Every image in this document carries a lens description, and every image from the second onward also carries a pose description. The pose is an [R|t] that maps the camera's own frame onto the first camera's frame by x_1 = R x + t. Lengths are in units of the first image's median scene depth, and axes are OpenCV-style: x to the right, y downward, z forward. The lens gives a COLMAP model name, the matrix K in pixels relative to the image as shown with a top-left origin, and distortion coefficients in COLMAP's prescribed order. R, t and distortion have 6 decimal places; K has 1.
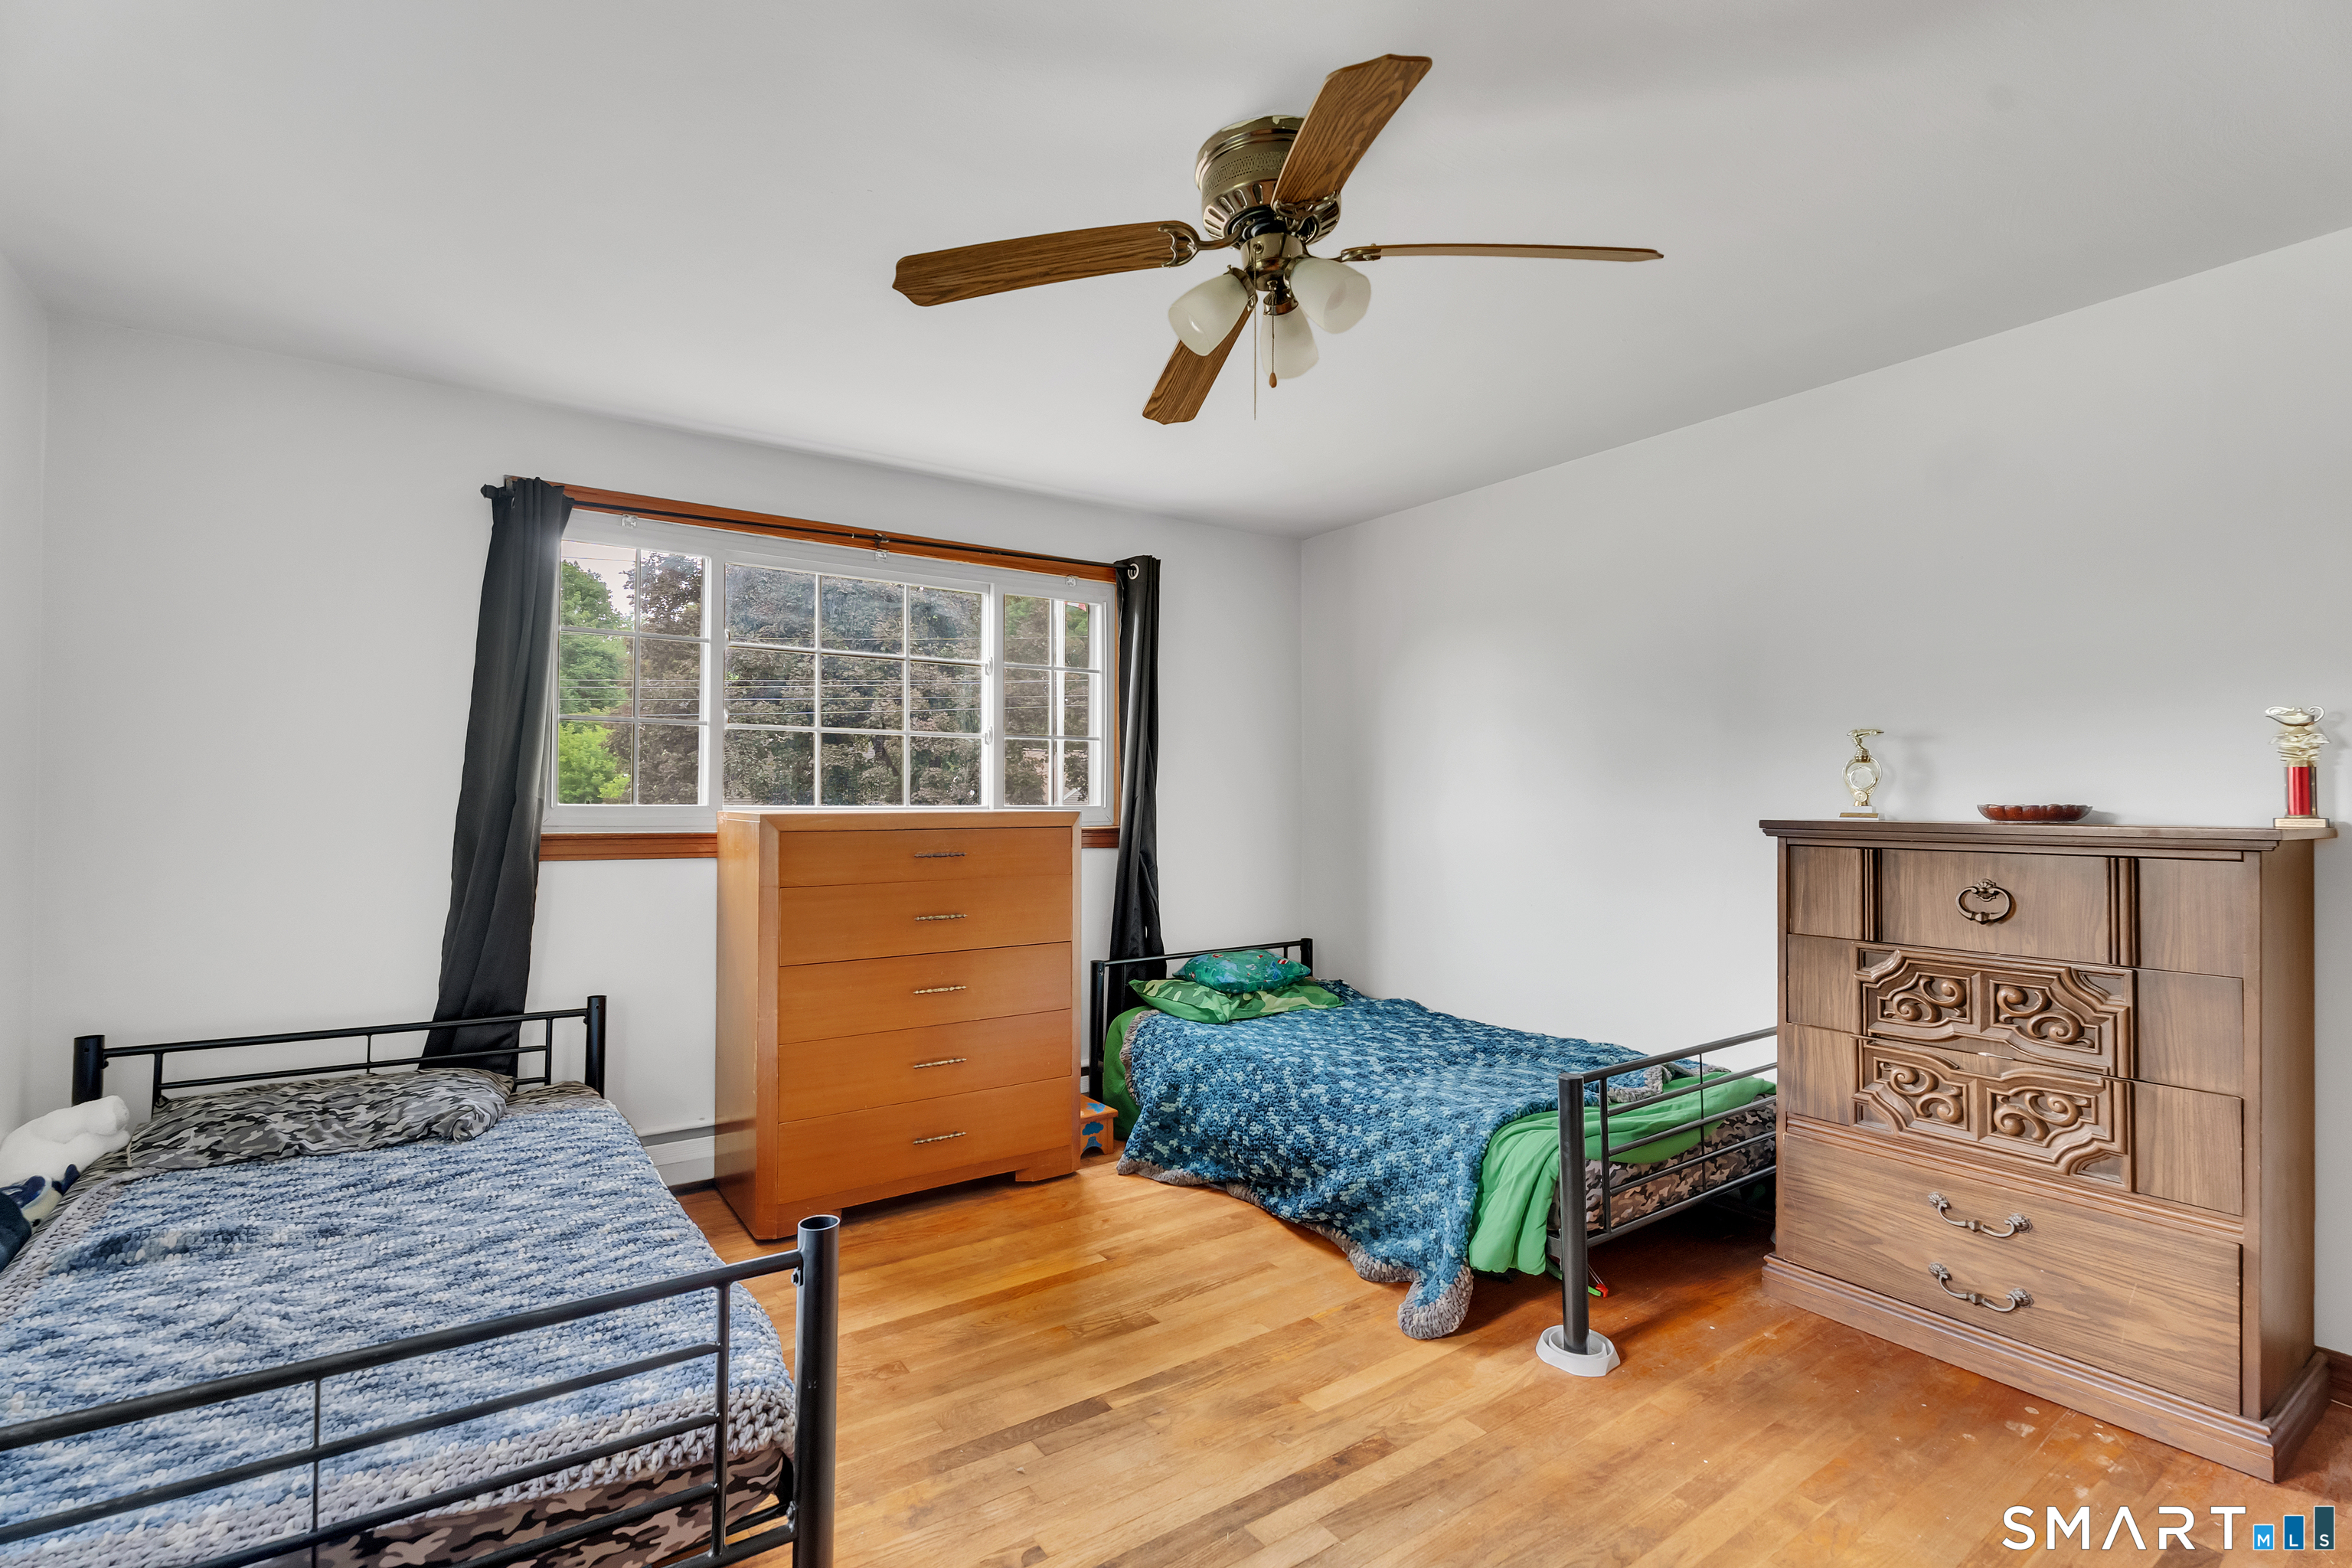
lens RADIAL K [[1079.8, 0, 1169.5], [0, 1079.8, 793.7], [0, 0, 1]] dist [-0.001031, -0.000062]
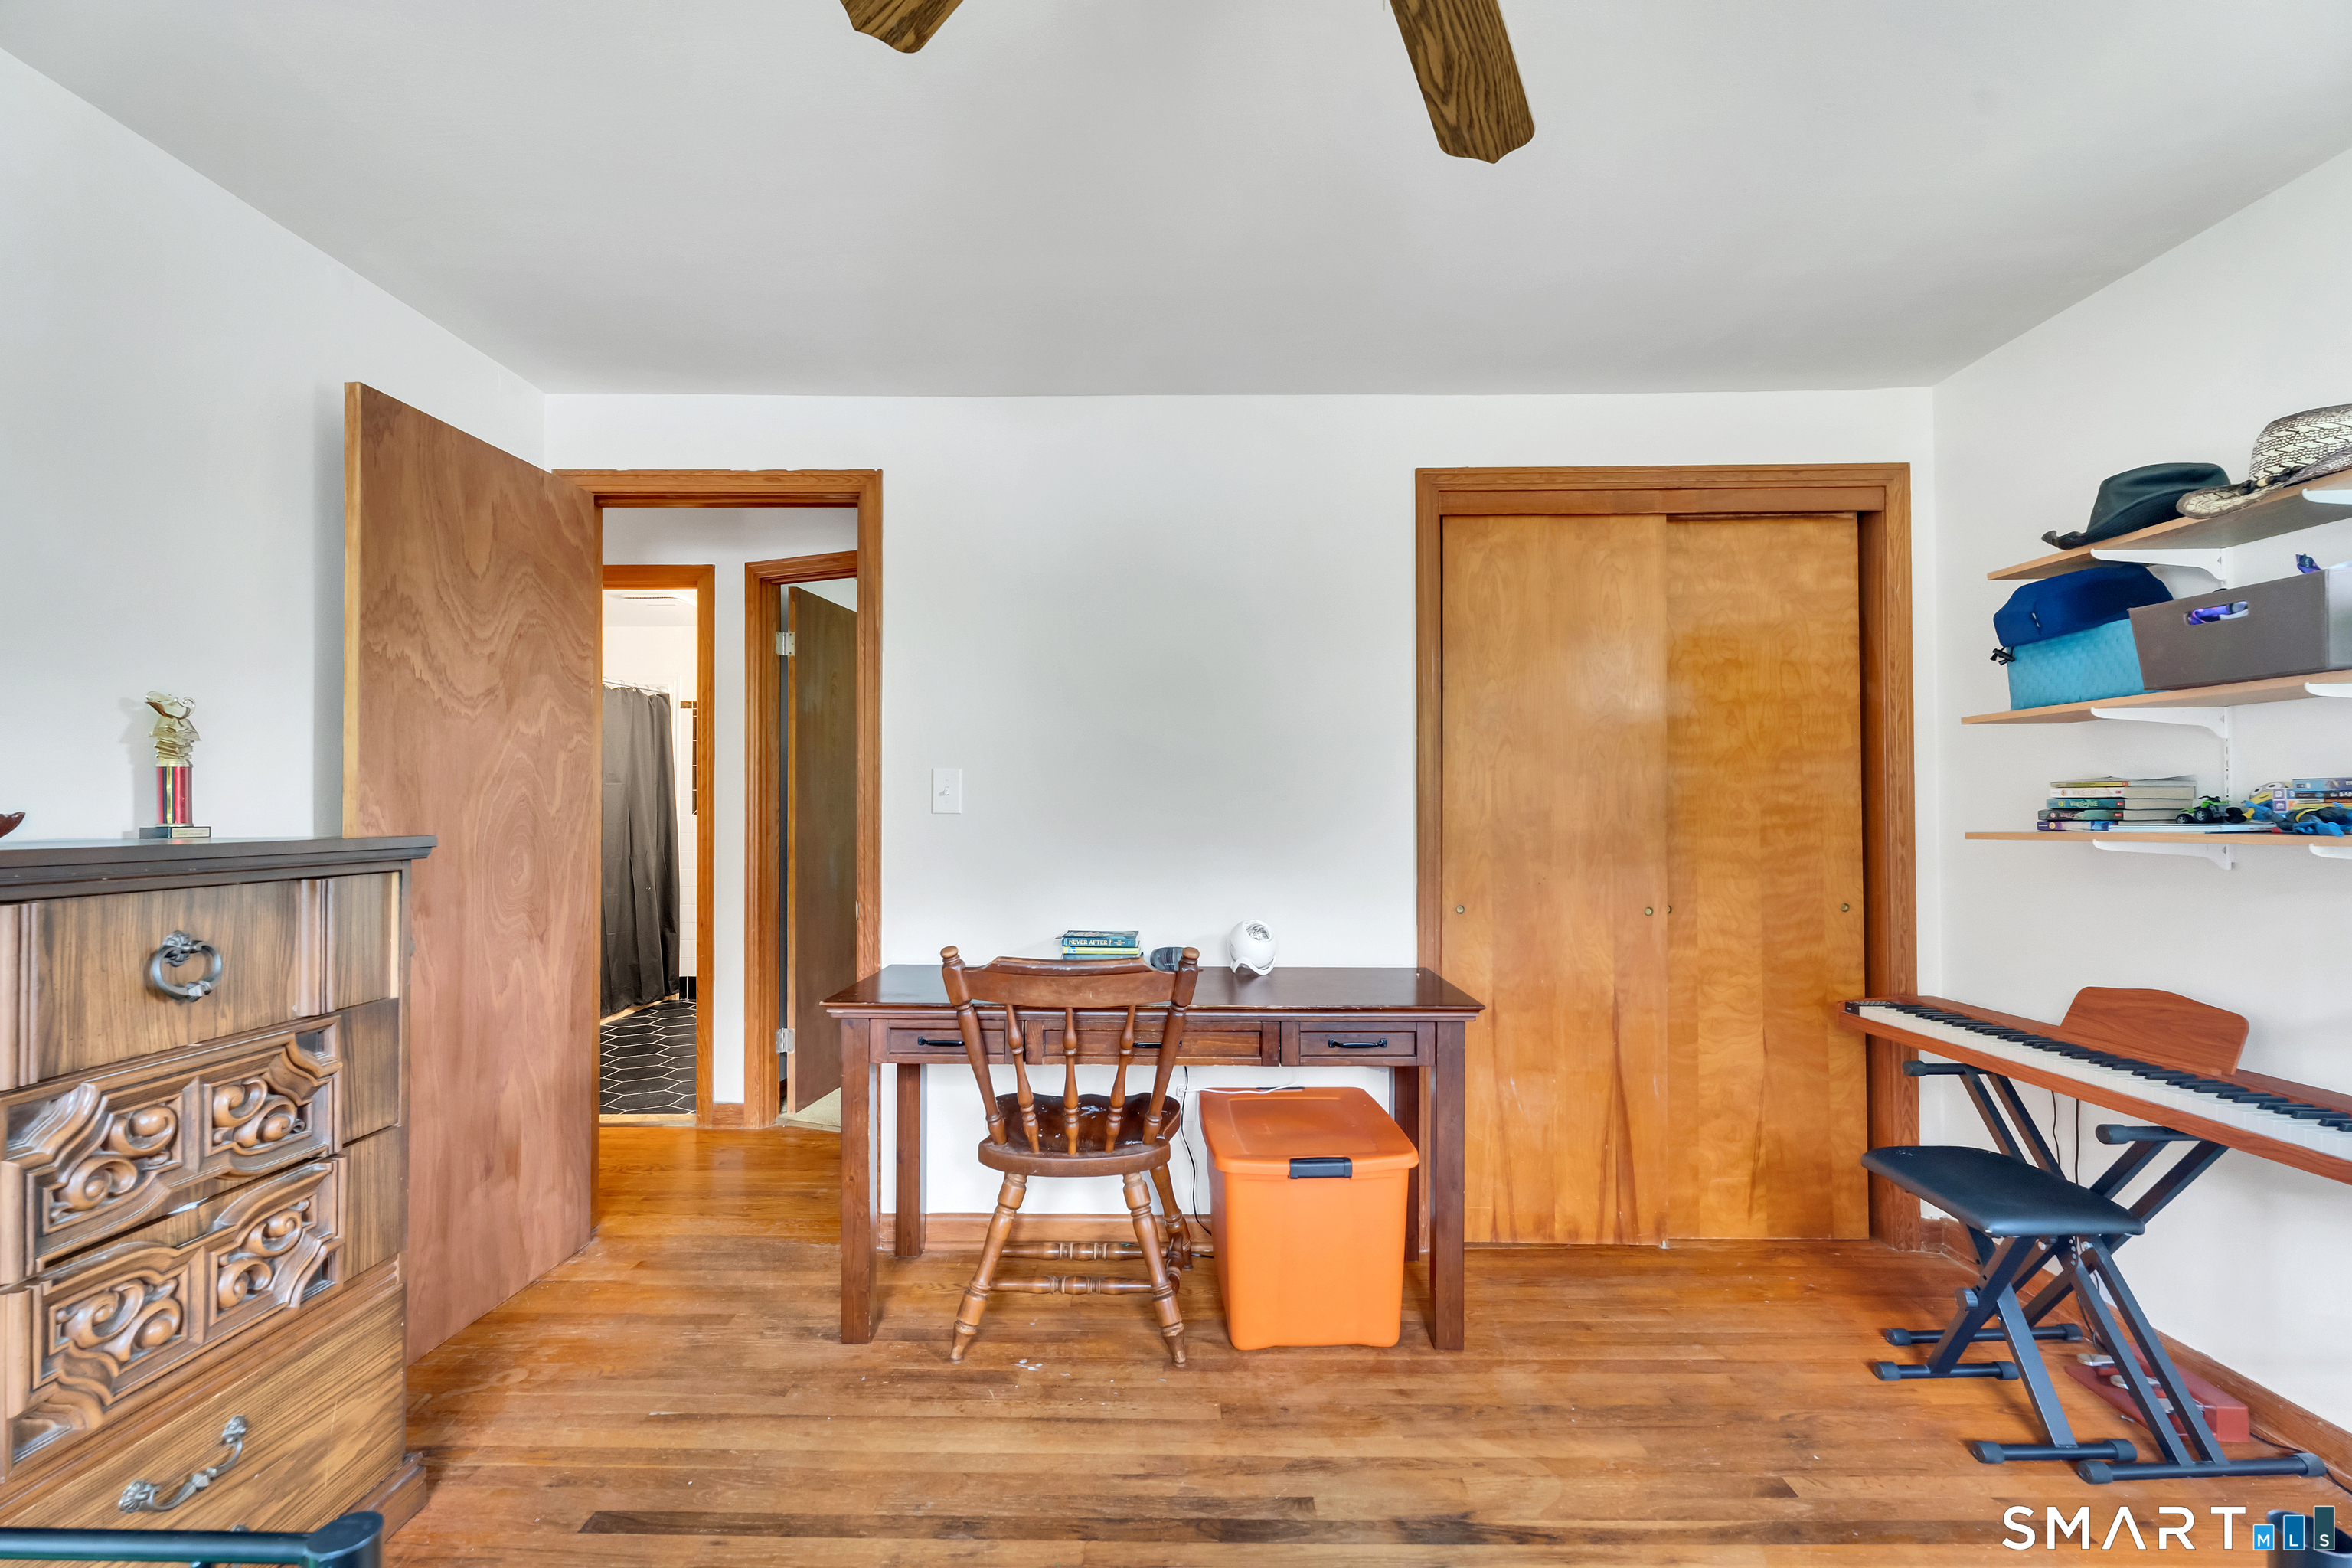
lens RADIAL K [[1079.8, 0, 1169.5], [0, 1079.8, 793.7], [0, 0, 1]] dist [-0.001031, -0.000062]
pose [[-0.810504, 0.010343, 0.585642, -0.086122], [-0.003829, 0.999729, -0.022956, 0.011331], [-0.585720, -0.020849, -0.810245, 1.180942]]
